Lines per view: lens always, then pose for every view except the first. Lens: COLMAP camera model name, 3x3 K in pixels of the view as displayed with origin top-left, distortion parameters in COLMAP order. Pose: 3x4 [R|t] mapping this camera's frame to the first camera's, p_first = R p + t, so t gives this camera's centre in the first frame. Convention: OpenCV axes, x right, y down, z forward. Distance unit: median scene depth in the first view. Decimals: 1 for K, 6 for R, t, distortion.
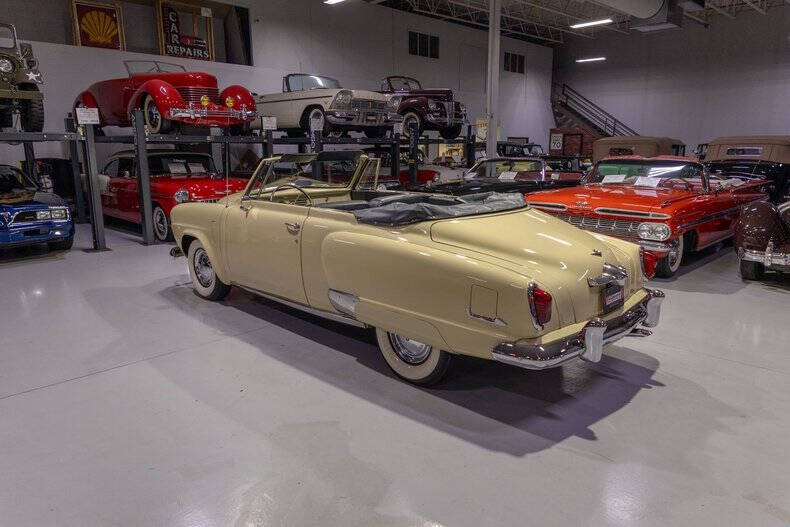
lens RADIAL K [[537.9, 0, 395.0], [0, 537.9, 263.5], [0, 0, 1]] dist [0.003107, -0.001205]
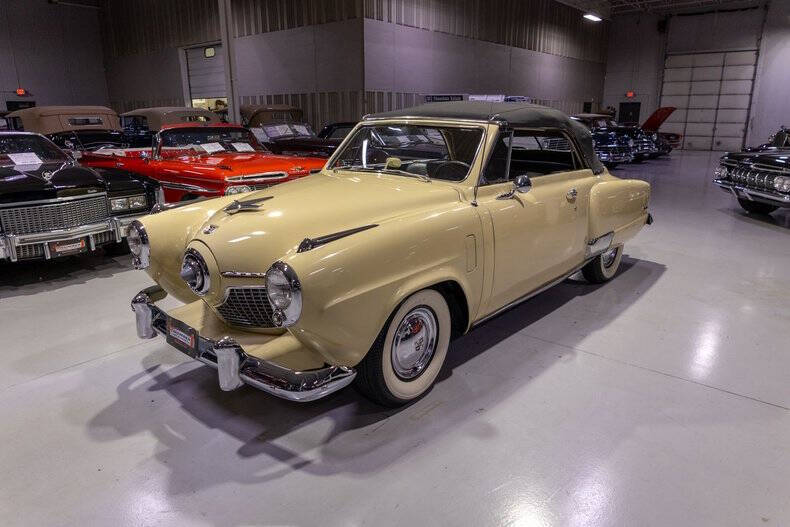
lens RADIAL K [[537.9, 0, 395.0], [0, 537.9, 263.5], [0, 0, 1]] dist [0.003107, -0.001205]
pose [[-0.059273, -0.262031, 0.963237, -0.762243], [0.219473, 0.937903, 0.268645, -0.189320], [-0.973816, 0.227328, 0.001917, 0.915628]]
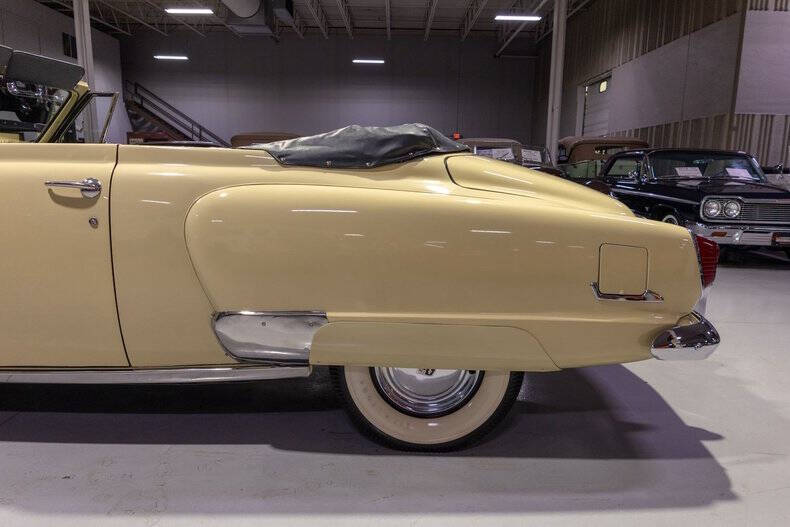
lens RADIAL K [[559.8, 0, 395.0], [0, 559.8, 263.5], [0, 0, 1]] dist [0.007298, -0.002072]
pose [[0.716096, -0.103605, 0.690270, -0.221313], [0.131057, 0.991292, 0.012827, 0.011711], [-0.685588, 0.081279, 0.723438, 0.355905]]
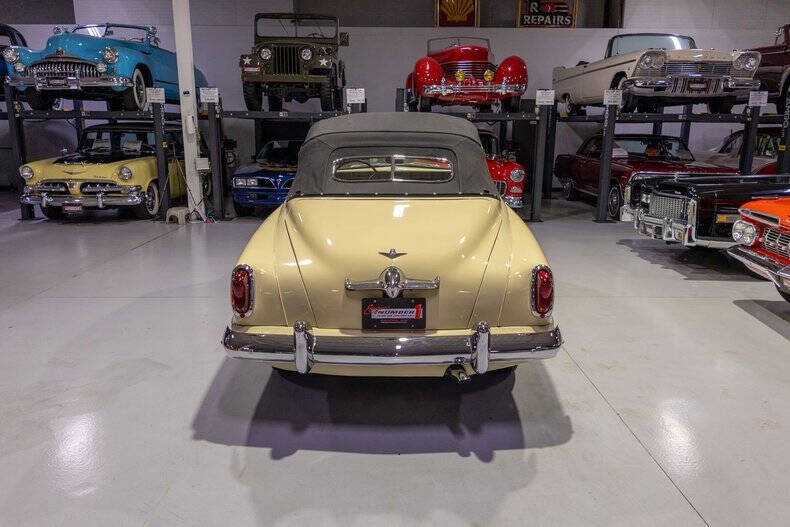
lens RADIAL K [[625.5, 0, 396.4], [0, 625.5, 284.3], [0, 0, 1]] dist [0.002076, -0.005072]
pose [[0.713542, 0.174017, -0.678658, 0.556766], [-0.152369, 0.984022, 0.092114, -0.034843], [0.683843, 0.037679, 0.728655, 0.190128]]
